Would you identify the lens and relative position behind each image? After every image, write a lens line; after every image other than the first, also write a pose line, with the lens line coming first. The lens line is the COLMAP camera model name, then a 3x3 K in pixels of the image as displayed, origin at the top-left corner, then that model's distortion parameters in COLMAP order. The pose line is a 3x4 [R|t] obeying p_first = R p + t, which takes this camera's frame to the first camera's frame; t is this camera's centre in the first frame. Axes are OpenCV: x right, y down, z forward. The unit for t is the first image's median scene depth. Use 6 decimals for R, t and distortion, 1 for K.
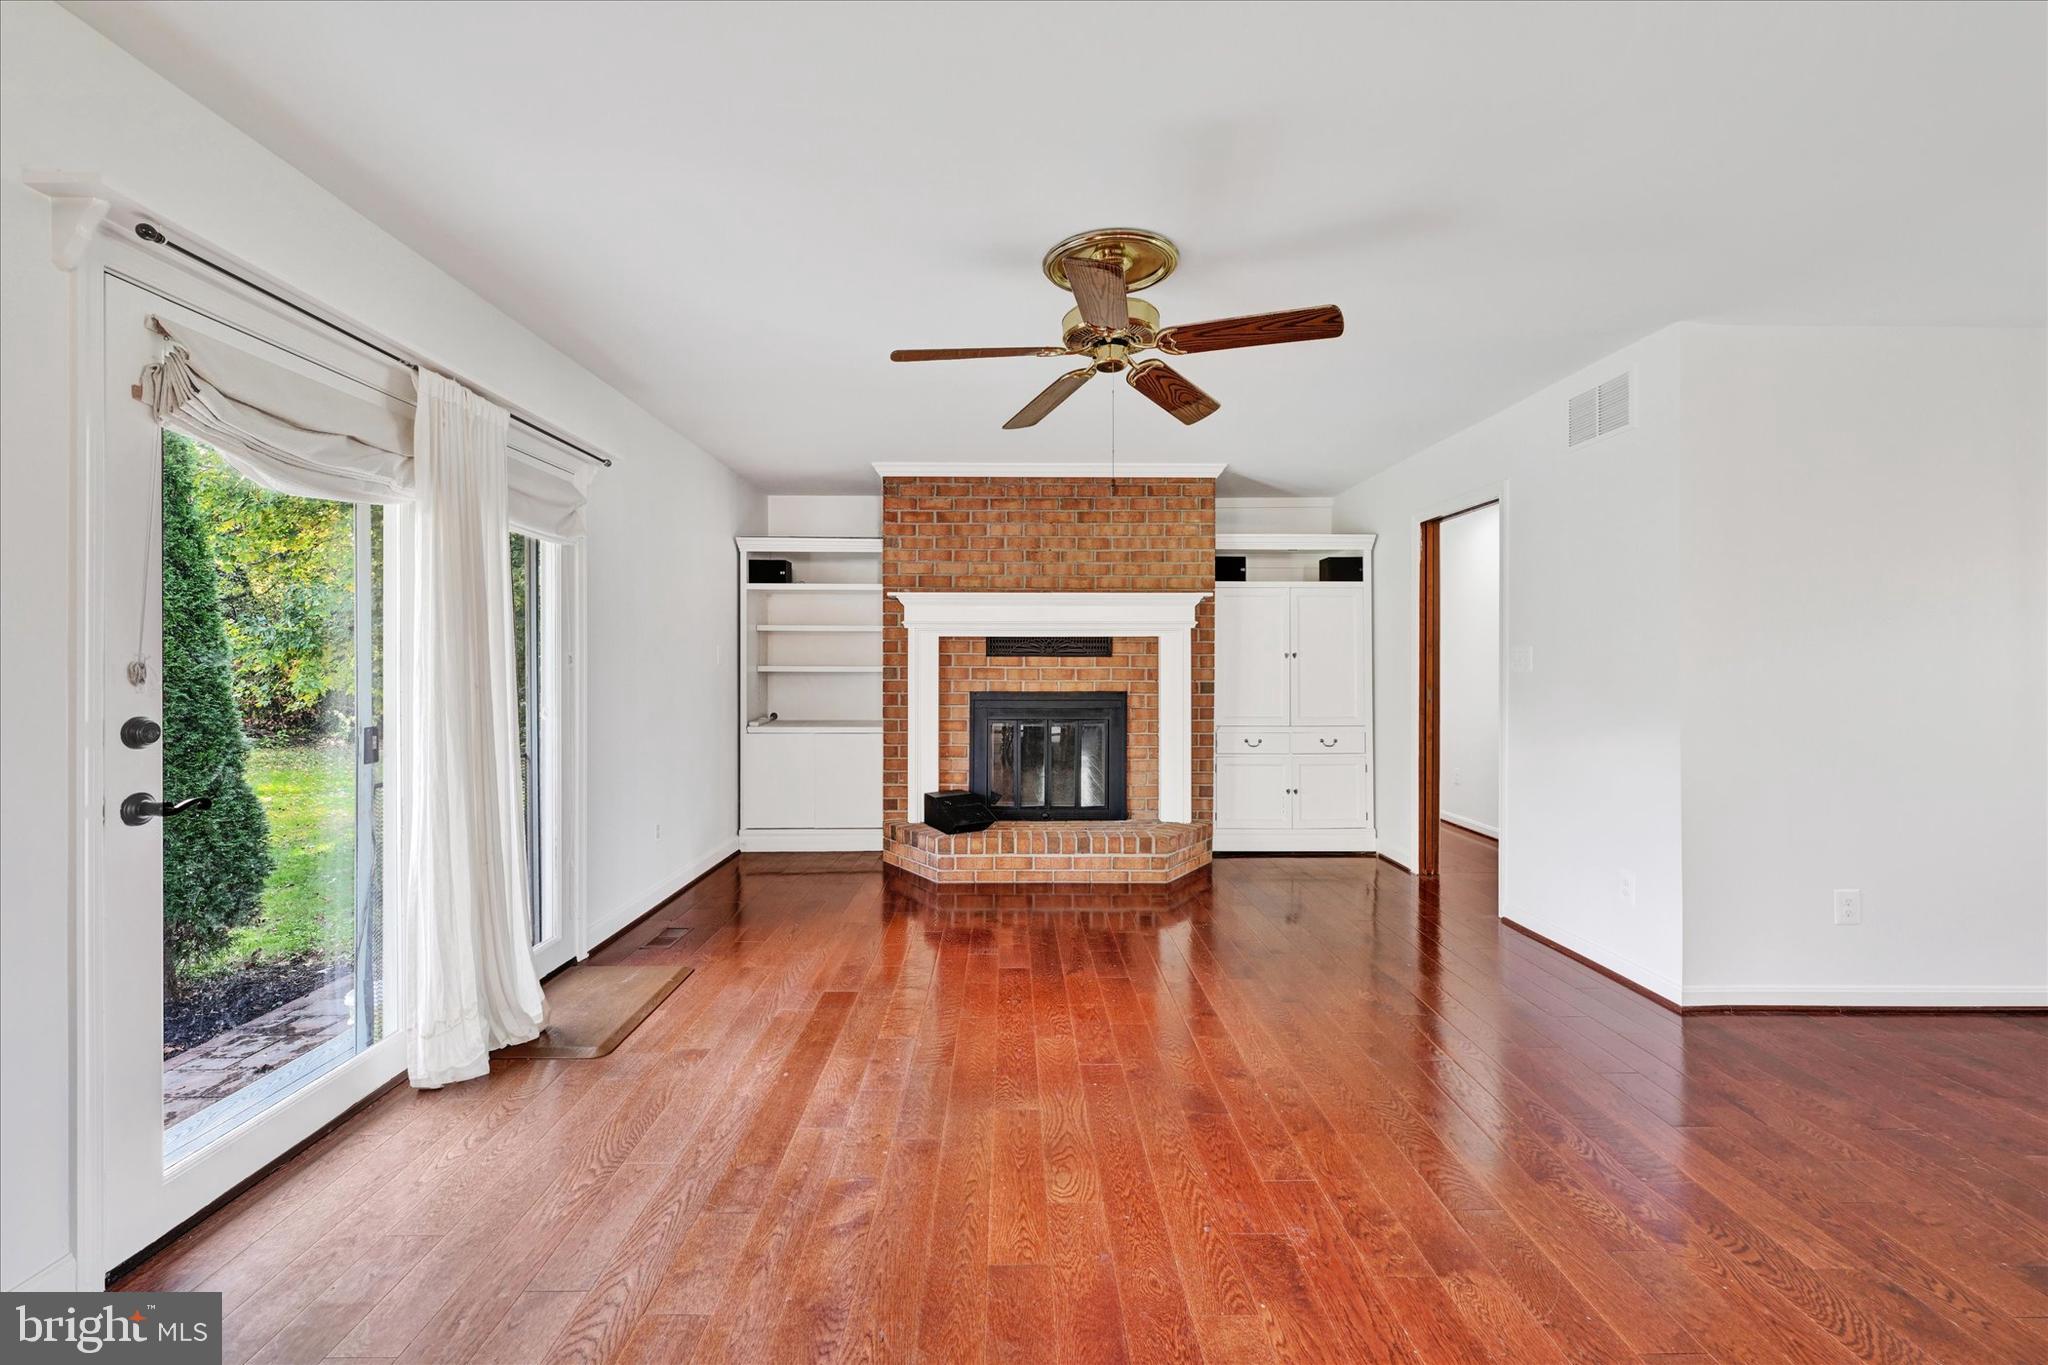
lens RADIAL K [[838.3, 0, 1037.9], [0, 838.3, 665.3], [0, 0, 1]] dist [0.001817, 0.000278]
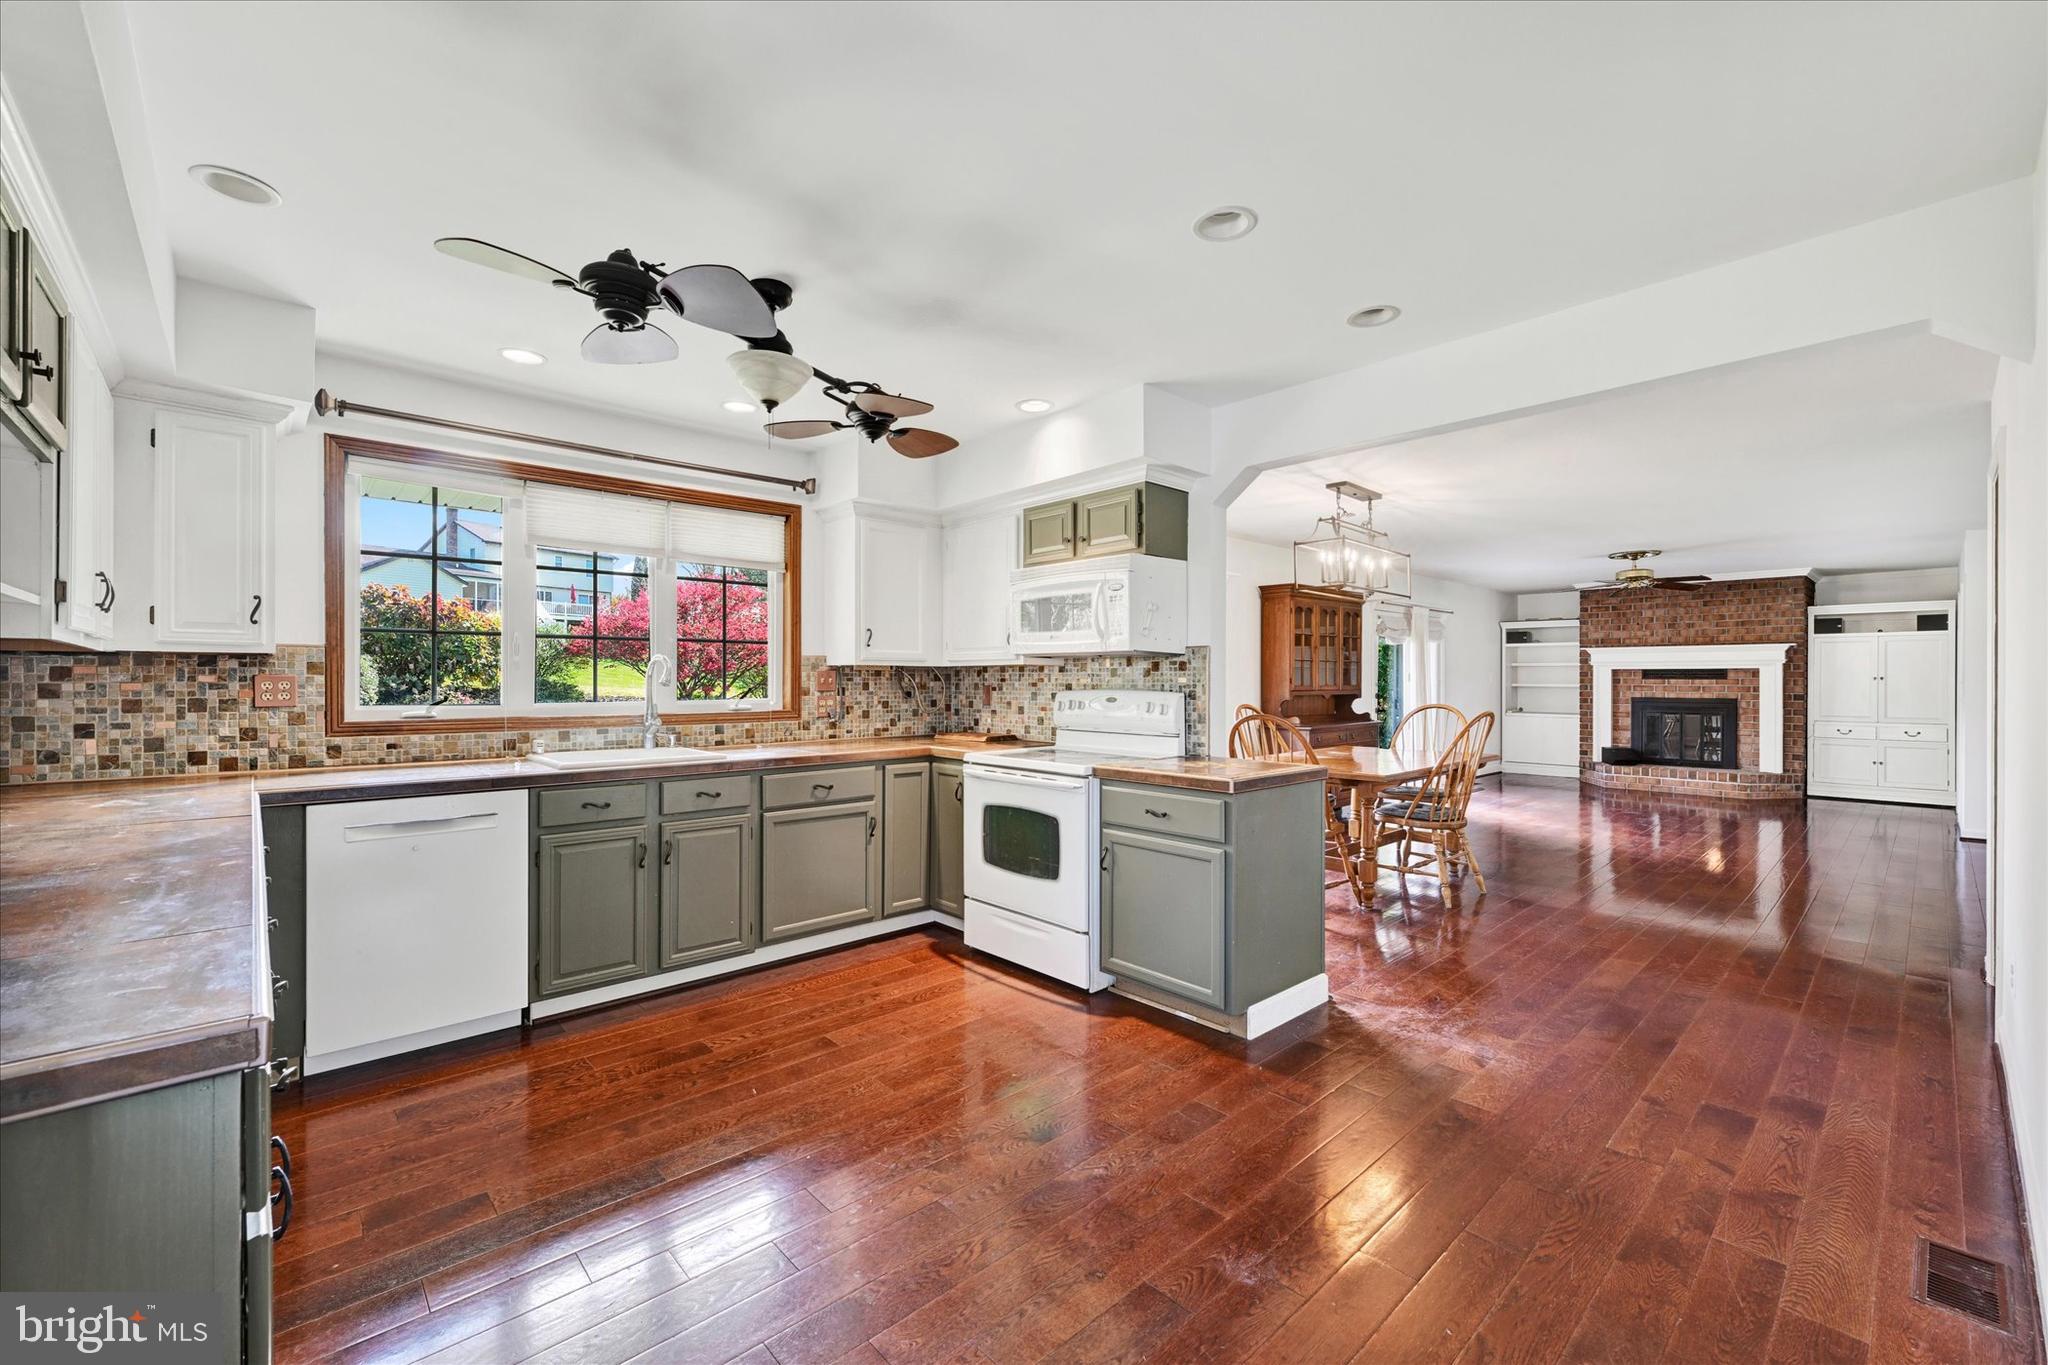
lens RADIAL K [[838.3, 0, 1007.6], [0, 838.3, 678.4], [0, 0, 1]] dist [0.001817, 0.000278]
pose [[0.645283, -0.000775, -0.763943, 0.472372], [-0.004588, 0.999978, -0.004889, 0.003718], [0.763930, 0.006660, 0.645265, -1.364038]]
